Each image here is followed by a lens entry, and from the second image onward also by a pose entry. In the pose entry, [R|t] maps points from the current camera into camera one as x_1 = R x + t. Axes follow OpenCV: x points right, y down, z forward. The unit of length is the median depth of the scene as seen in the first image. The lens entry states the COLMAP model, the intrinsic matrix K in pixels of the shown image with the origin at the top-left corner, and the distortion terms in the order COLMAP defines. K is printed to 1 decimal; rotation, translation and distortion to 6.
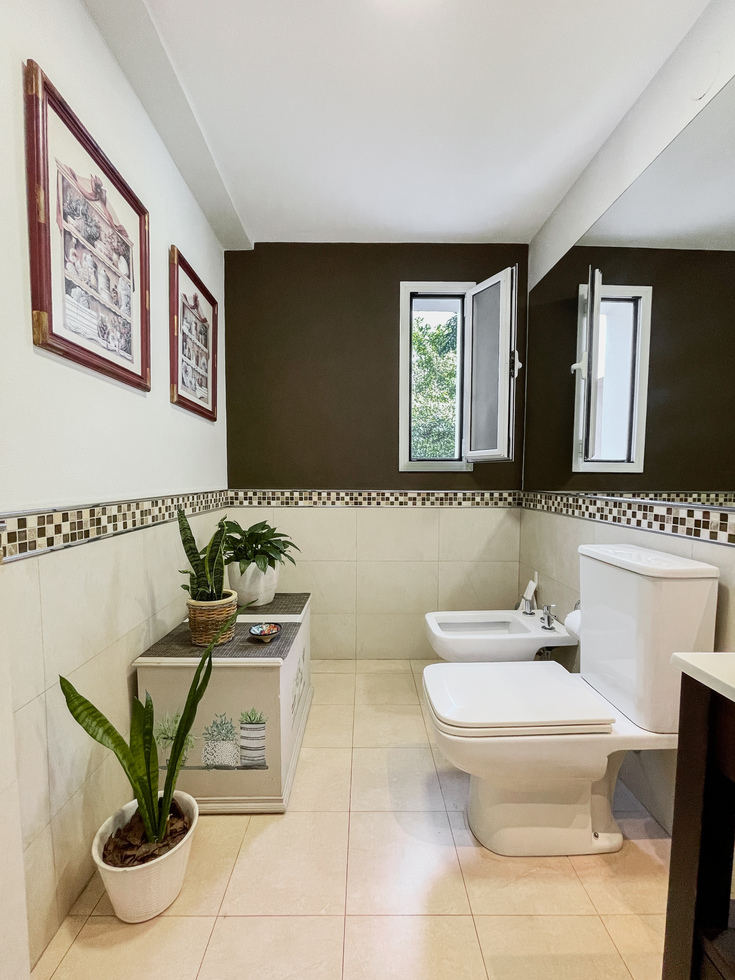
lens RADIAL K [[402.5, 0, 368.2], [0, 402.5, 496.4], [0, 0, 1]] dist [-0.000218, -0.000810]
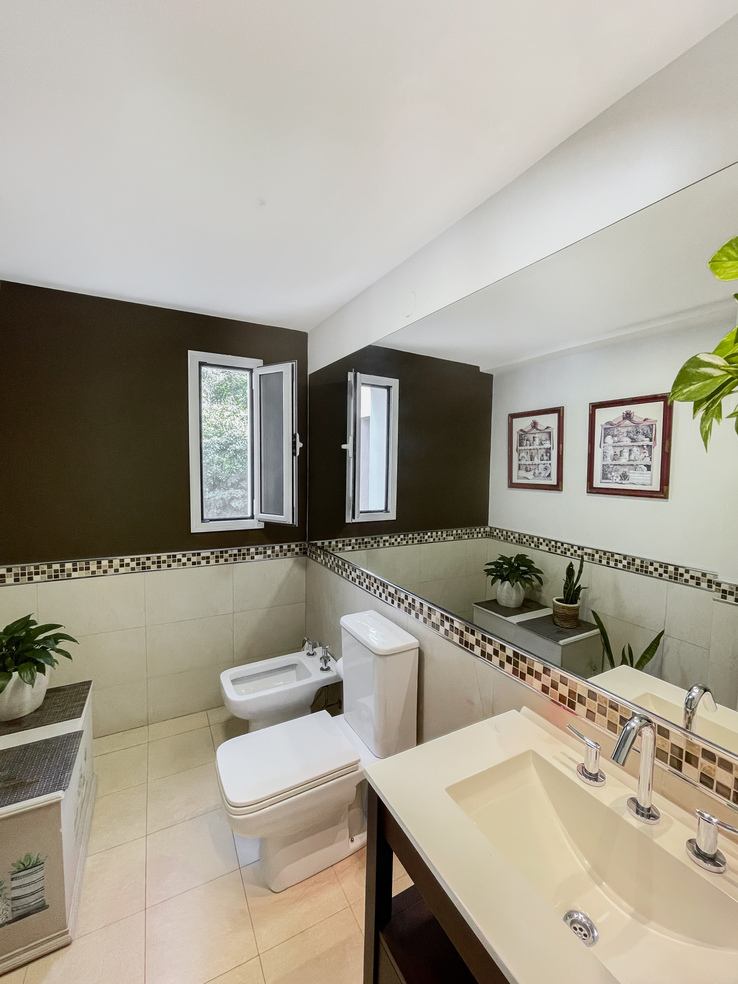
lens RADIAL K [[404.2, 0, 366.5], [0, 404.2, 487.1], [0, 0, 1]] dist [-0.000218, -0.000810]
pose [[0.888393, -0.020231, 0.458638, 0.004131], [0.014671, 0.999769, 0.015683, -0.199768], [-0.458849, -0.007204, 0.888485, -0.122323]]
